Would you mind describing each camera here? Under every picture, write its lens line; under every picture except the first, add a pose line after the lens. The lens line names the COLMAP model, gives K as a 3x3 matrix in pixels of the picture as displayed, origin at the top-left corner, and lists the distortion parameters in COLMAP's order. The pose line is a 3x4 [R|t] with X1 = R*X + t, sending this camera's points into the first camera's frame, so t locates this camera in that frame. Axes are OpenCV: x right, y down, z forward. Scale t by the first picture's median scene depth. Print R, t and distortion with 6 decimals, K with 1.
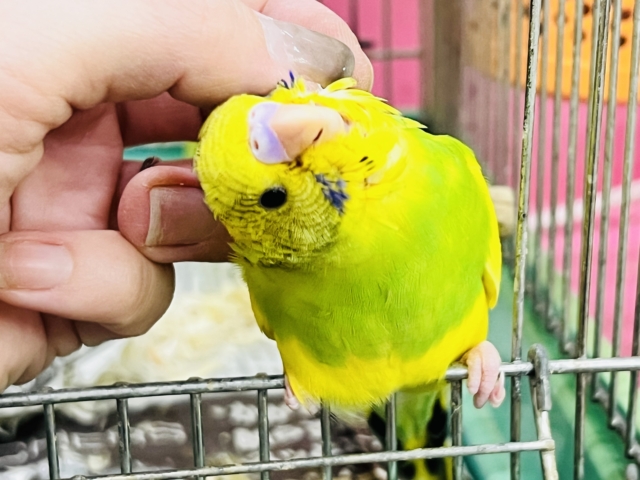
lens RADIAL K [[1445.0, 0, 320.6], [0, 1445.0, 239.6], [0, 0, 1]] dist [0.108861, 0.000000]
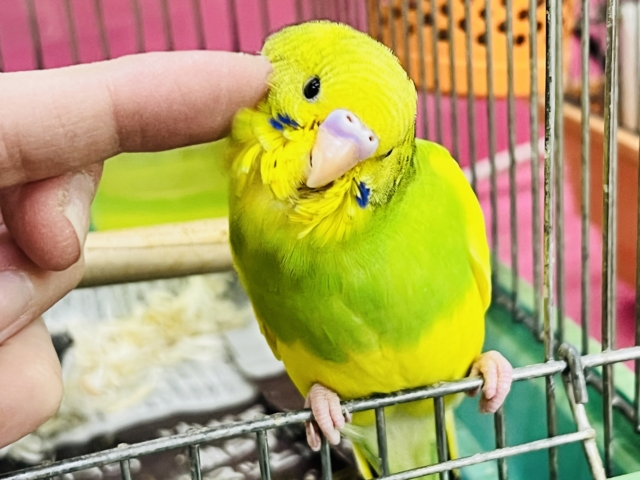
lens RADIAL K [[1445.0, 0, 319.4], [0, 1445.0, 240.5], [0, 0, 1]] dist [0.108861, 0.000000]
pose [[0.982700, -0.114820, 0.145318, -0.182011], [0.113151, 0.993382, 0.019729, -0.046792], [-0.146622, -0.002945, 0.989188, -0.046561]]
